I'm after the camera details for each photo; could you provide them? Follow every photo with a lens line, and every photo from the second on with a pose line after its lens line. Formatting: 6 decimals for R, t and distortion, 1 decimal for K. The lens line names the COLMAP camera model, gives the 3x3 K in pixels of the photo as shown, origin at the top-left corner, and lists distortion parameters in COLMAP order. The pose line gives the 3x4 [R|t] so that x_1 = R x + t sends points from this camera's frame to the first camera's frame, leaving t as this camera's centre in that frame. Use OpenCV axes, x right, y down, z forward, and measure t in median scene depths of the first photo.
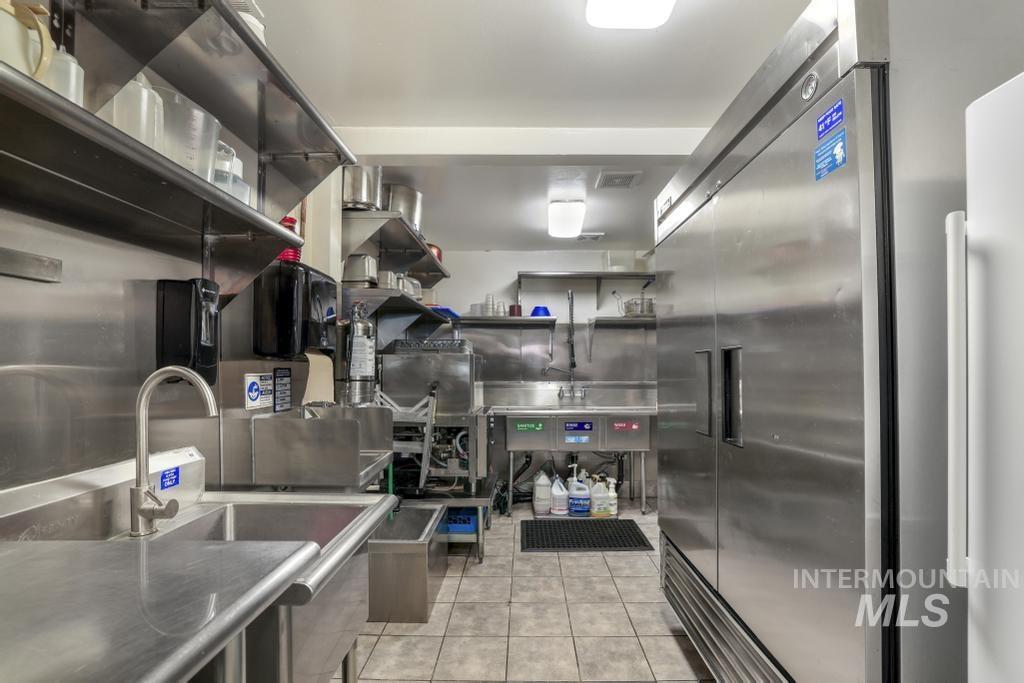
lens RADIAL K [[450.8, 0, 508.0], [0, 450.8, 352.0], [0, 0, 1]] dist [-0.044014, 0.015724]
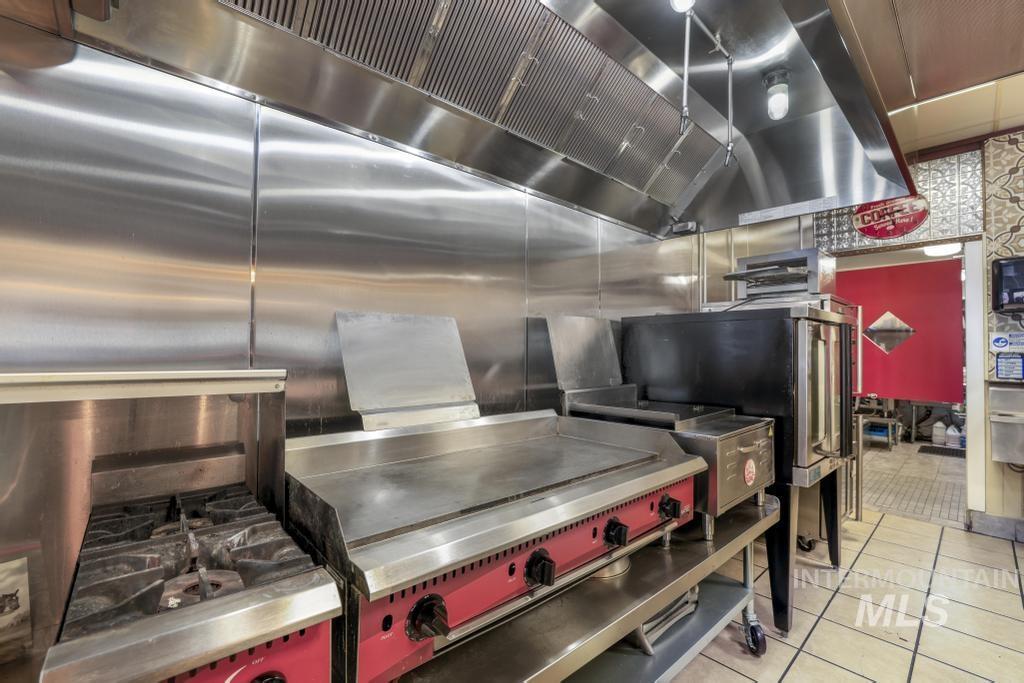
lens RADIAL K [[450.8, 0, 508.0], [0, 450.8, 352.0], [0, 0, 1]] dist [-0.044014, 0.015724]
pose [[0.706383, -0.000803, -0.707830, 0.098142], [0.011788, 0.999874, 0.010629, -0.021100], [0.707732, -0.015852, 0.706303, -1.273485]]
